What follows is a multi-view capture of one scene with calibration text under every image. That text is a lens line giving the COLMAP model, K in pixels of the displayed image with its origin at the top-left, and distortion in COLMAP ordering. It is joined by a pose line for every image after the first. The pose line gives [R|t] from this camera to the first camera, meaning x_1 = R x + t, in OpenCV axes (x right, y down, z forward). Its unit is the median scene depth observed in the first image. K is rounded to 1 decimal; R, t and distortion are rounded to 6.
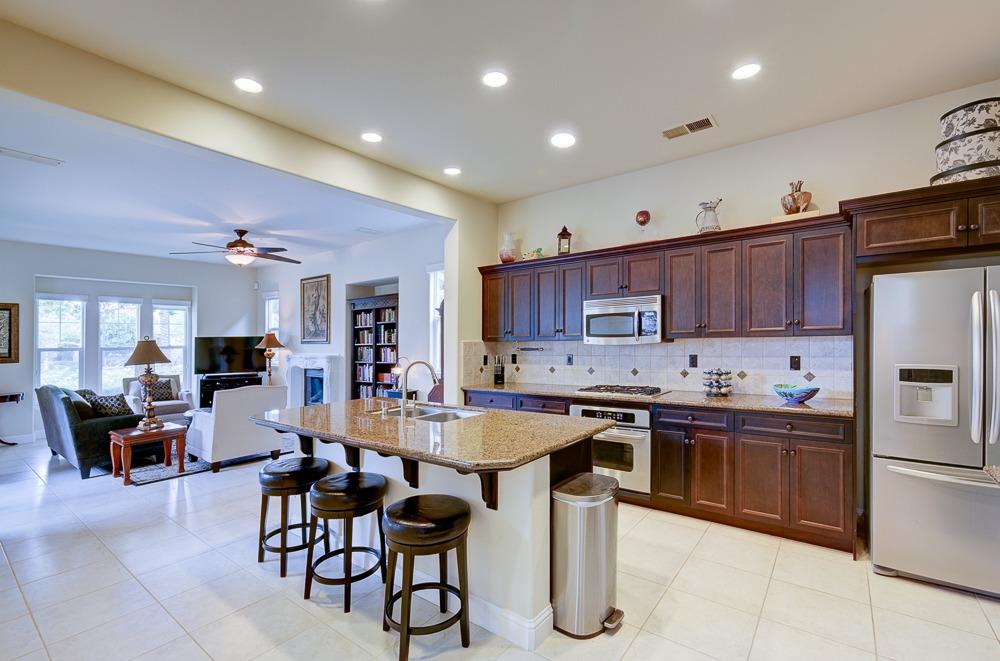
lens RADIAL K [[445.7, 0, 519.7], [0, 445.7, 347.2], [0, 0, 1]] dist [0.004902, 0.000595]
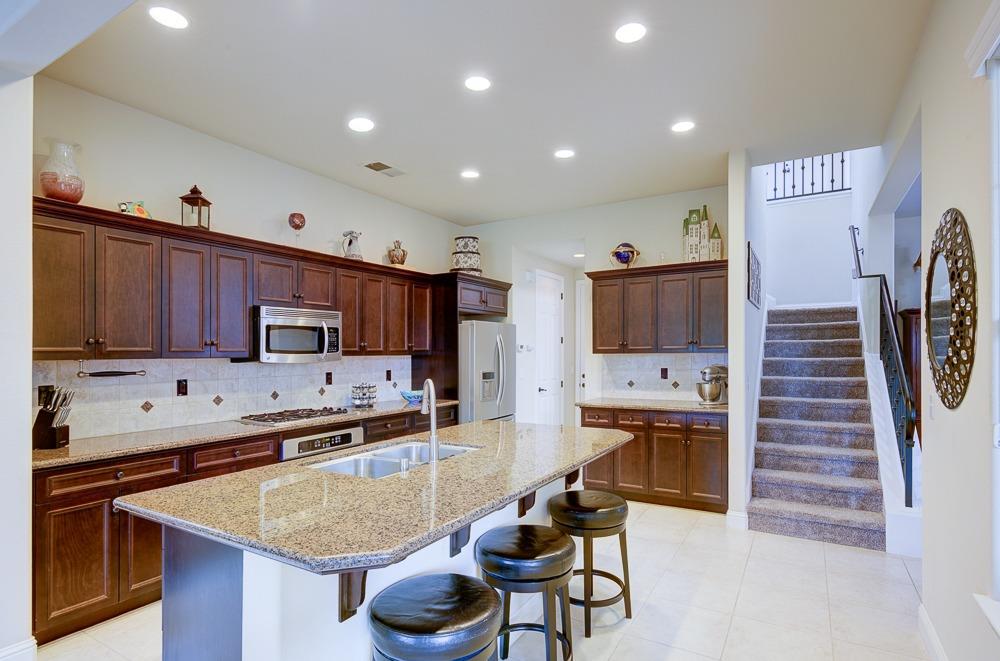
lens RADIAL K [[503.5, 0, 507.7], [0, 503.5, 365.4], [0, 0, 1]] dist [0.002304, 0.001719]
pose [[-0.074061, -0.006325, 0.997234, -0.812548], [0.027431, 0.999589, 0.008377, 0.002687], [-0.996876, 0.027976, -0.073857, 0.692283]]
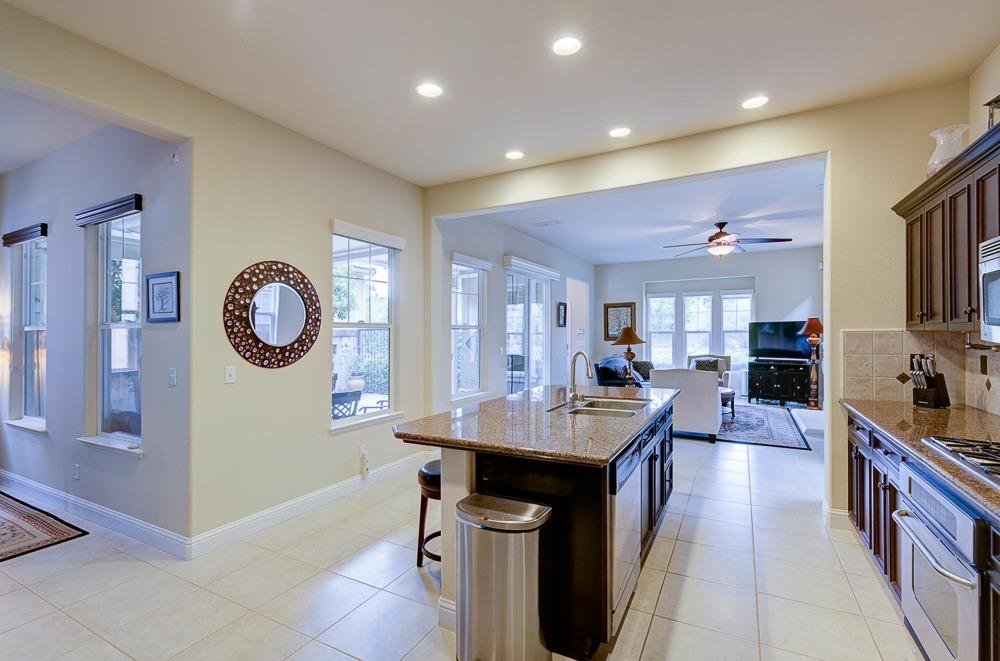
lens RADIAL K [[445.7, 0, 490.4], [0, 445.7, 332.3], [0, 0, 1]] dist [0.004902, 0.000595]
pose [[0.110458, 0.013694, -0.993786, 0.564969], [-0.007064, 0.999891, 0.012993, -0.017844], [0.993856, 0.005584, 0.110543, 0.513967]]
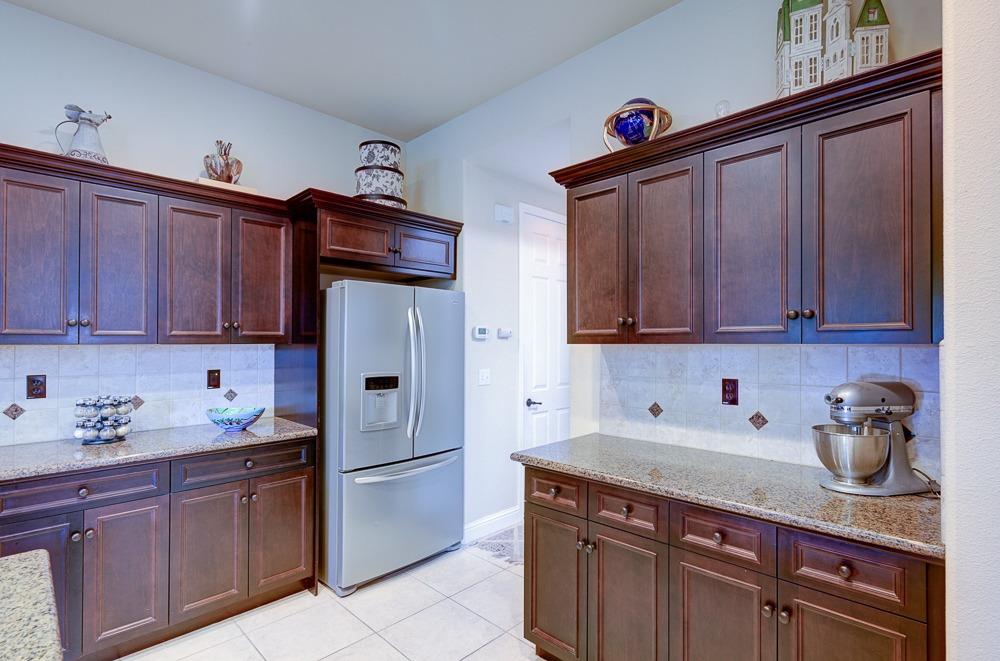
lens RADIAL K [[474.0, 0, 502.6], [0, 474.0, 347.2], [0, 0, 1]] dist [-0.006774, 0.000196]
pose [[0.166613, 0.007646, 0.985993, -0.087461], [0.016356, 0.999811, -0.010517, -0.002145], [-0.985887, 0.017880, 0.166457, 0.346404]]
